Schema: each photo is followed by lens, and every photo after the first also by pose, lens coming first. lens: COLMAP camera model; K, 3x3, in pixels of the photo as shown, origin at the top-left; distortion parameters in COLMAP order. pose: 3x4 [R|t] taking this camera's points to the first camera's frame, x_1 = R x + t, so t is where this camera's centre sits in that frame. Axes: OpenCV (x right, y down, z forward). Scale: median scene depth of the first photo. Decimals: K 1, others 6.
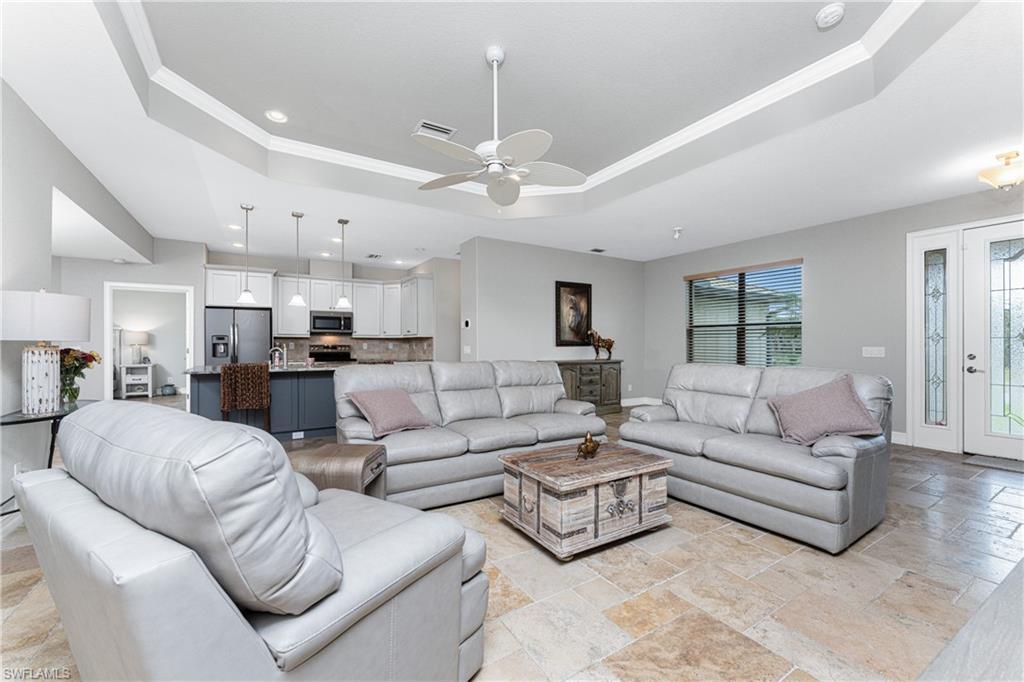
lens RADIAL K [[414.5, 0, 507.9], [0, 414.5, 345.1], [0, 0, 1]] dist [-0.001768, -0.000282]
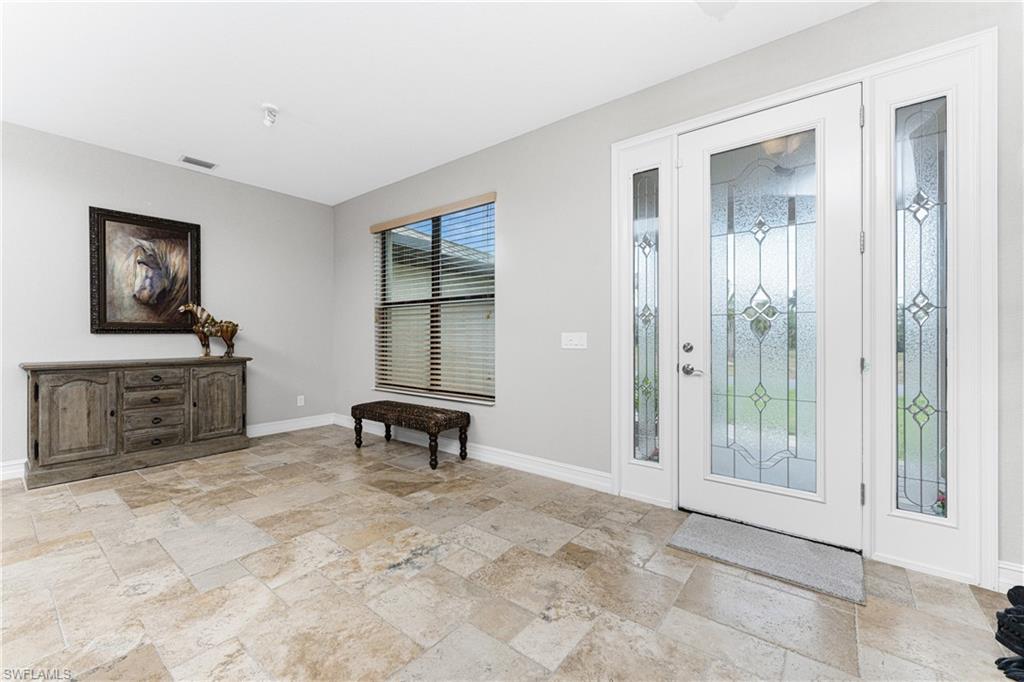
lens RADIAL K [[414.5, 0, 515.6], [0, 414.5, 337.5], [0, 0, 1]] dist [-0.001768, -0.000282]
pose [[0.937237, -0.002742, 0.348683, 0.424725], [0.002015, 0.999995, 0.002448, 0.007258], [-0.348688, -0.001591, 0.937238, 0.328681]]
